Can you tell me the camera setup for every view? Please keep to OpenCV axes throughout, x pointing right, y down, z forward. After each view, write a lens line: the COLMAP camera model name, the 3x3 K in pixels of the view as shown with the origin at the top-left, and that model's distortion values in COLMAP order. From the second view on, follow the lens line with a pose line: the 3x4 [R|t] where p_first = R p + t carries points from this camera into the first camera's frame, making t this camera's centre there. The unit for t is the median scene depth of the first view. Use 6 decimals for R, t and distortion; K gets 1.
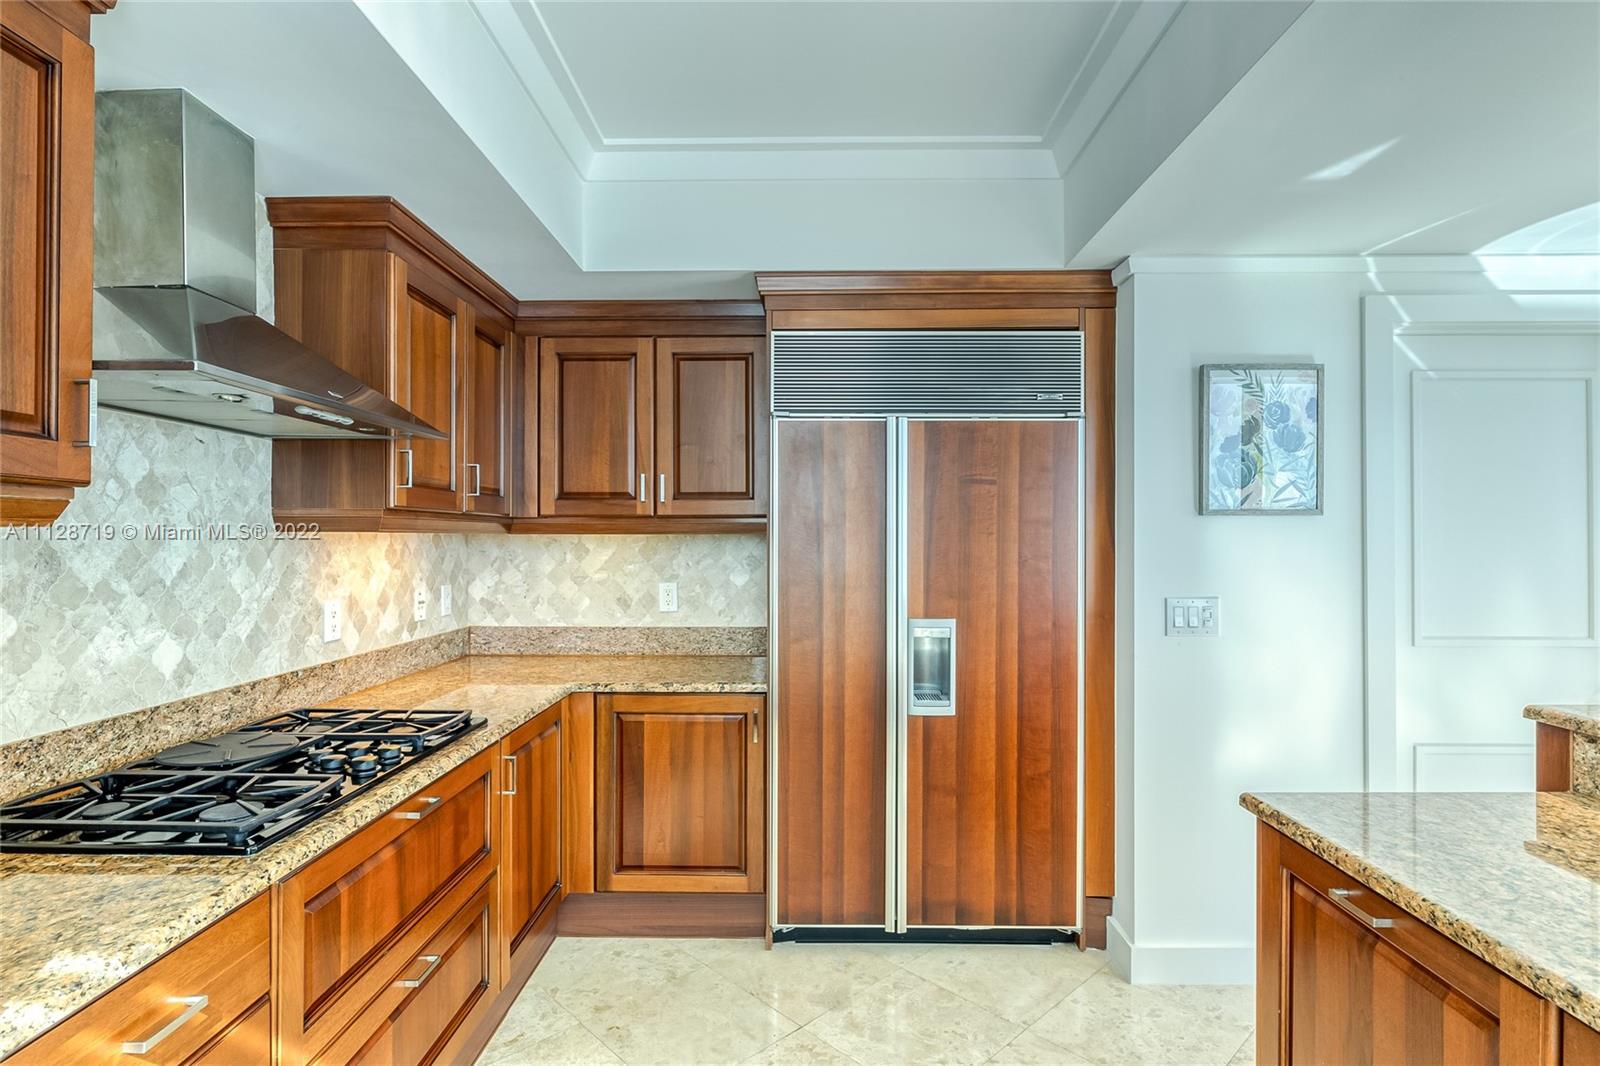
lens RADIAL K [[799.2, 0, 800.5], [0, 799.2, 536.2], [0, 0, 1]] dist [-0.000876, -0.001030]
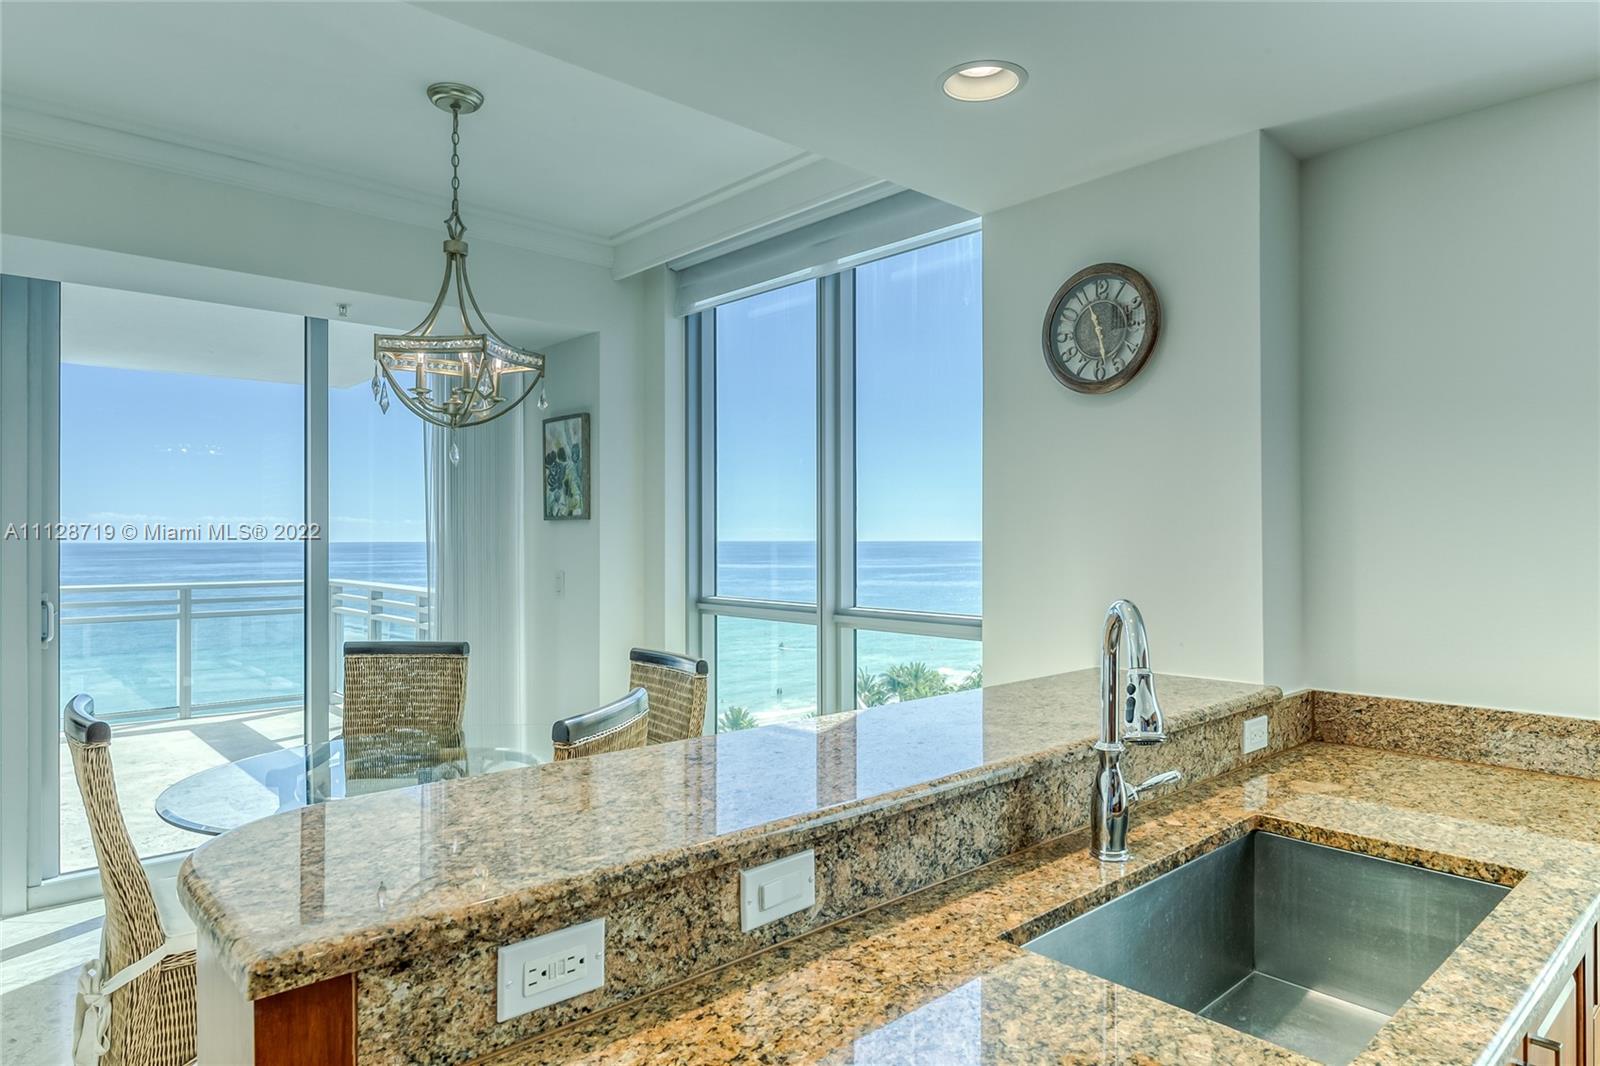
lens RADIAL K [[949.5, 0, 800.0], [0, 949.5, 533.0], [0, 0, 1]] dist [-0.005722, 0.001787]
pose [[-0.686753, 0.005450, 0.726870, 0.244671], [-0.000731, 0.999966, -0.008188, 0.004754], [-0.726890, -0.006154, -0.686726, 0.688863]]
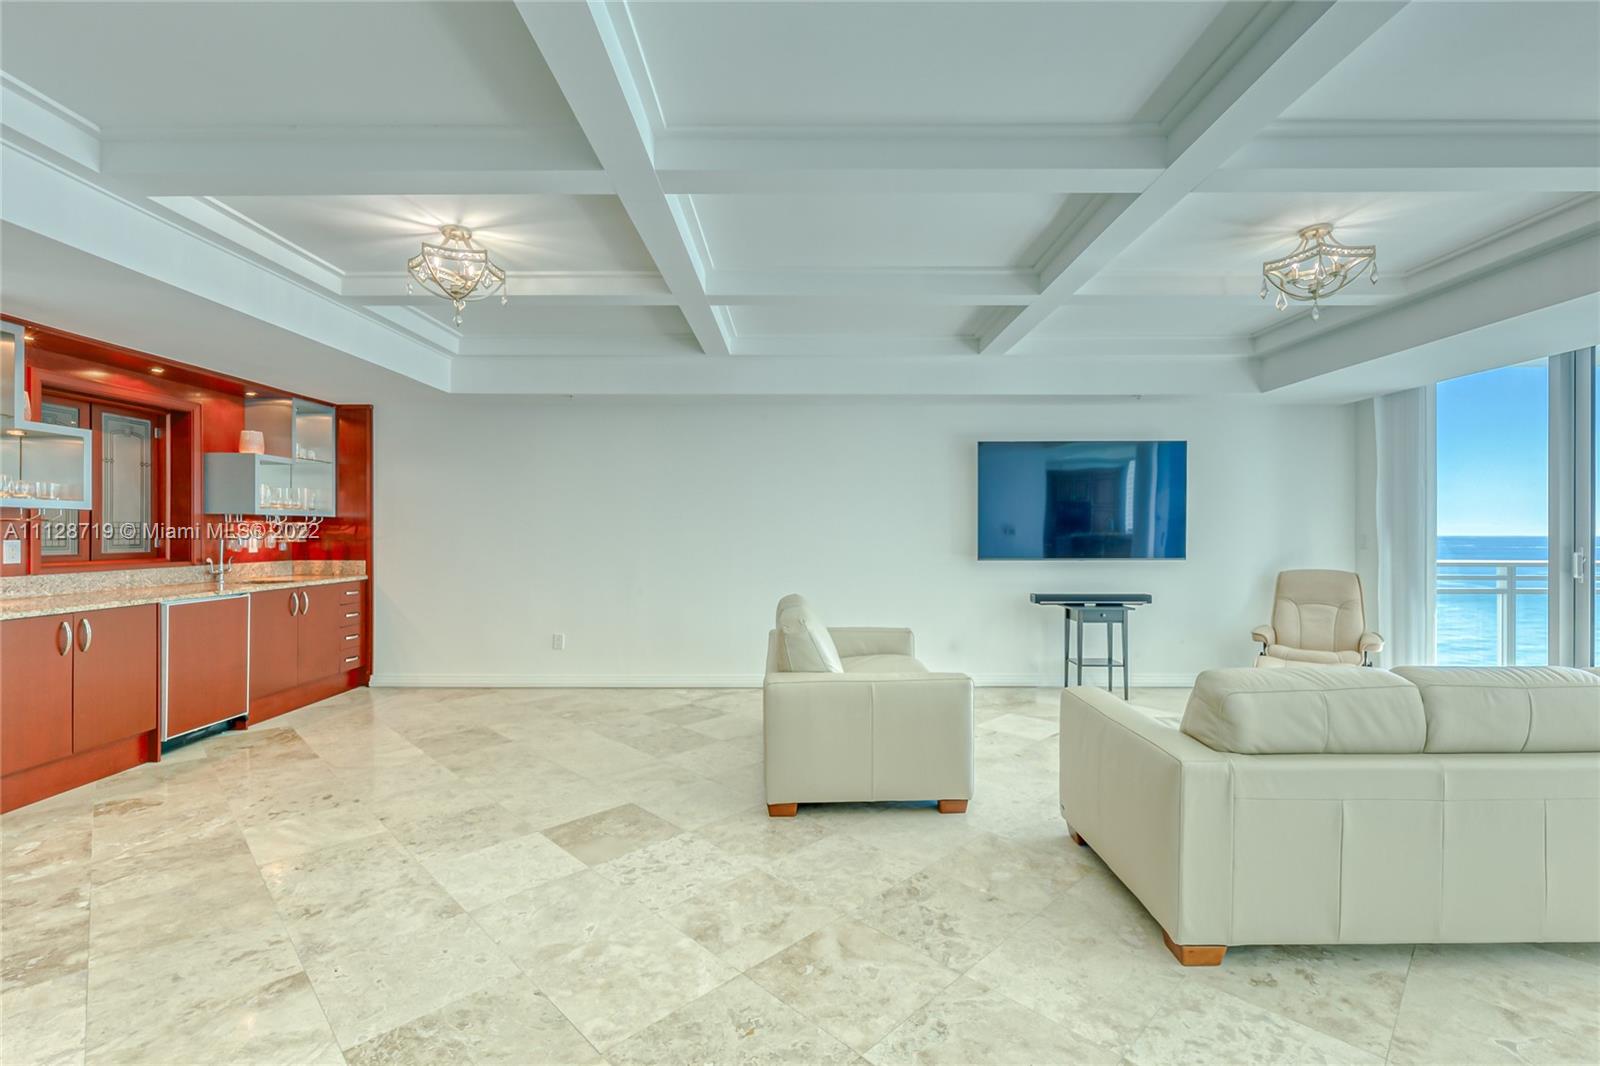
lens RADIAL K [[709.2, 0, 800.0], [0, 709.2, 533.0], [0, 0, 1]] dist [0.002035, -0.000632]
pose [[-0.010417, -0.000730, 0.999945, 1.317302], [-0.004789, 0.999988, 0.000680, 0.054357], [-0.999934, -0.004781, -0.010420, 2.353009]]
